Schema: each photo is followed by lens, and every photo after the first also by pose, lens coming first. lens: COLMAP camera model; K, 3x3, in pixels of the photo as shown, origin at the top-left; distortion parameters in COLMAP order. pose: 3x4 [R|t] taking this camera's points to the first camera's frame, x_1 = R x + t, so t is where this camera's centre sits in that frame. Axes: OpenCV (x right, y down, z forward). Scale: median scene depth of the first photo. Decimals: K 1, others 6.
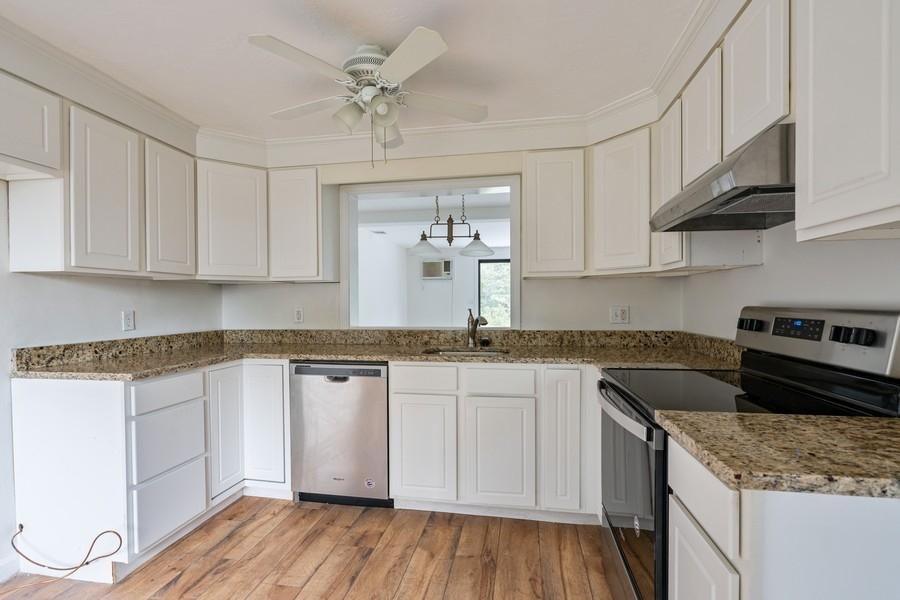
lens RADIAL K [[411.1, 0, 450.0], [0, 411.1, 300.0], [0, 0, 1]] dist [-0.002879, 0.000009]
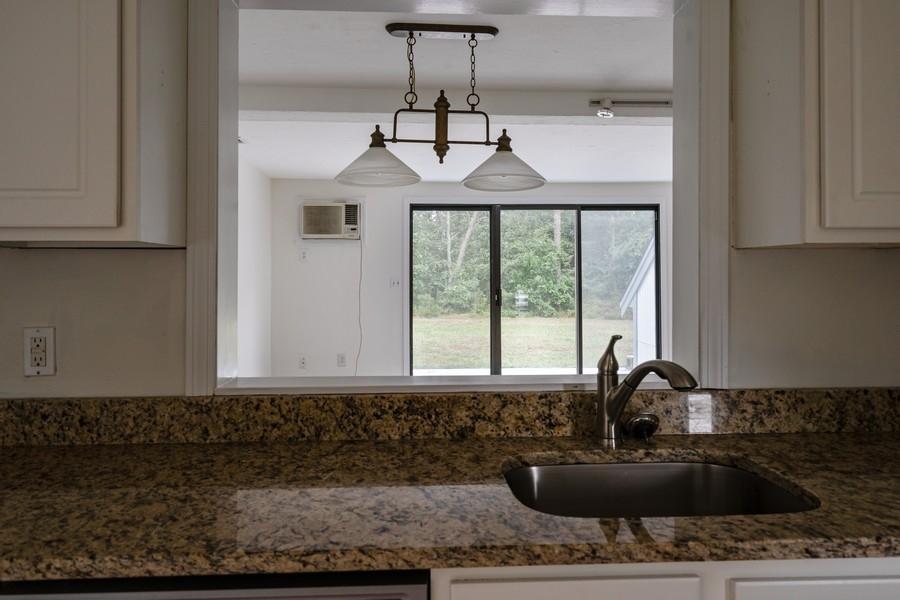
lens RADIAL K [[651.8, 0, 453.1], [0, 651.8, 245.1], [0, 0, 1]] dist [0.006498, 0.002389]
pose [[0.975516, 0.015172, 0.219406, -0.135522], [-0.006003, 0.999083, -0.042397, -0.018949], [-0.219848, 0.040041, 0.974712, 0.350073]]
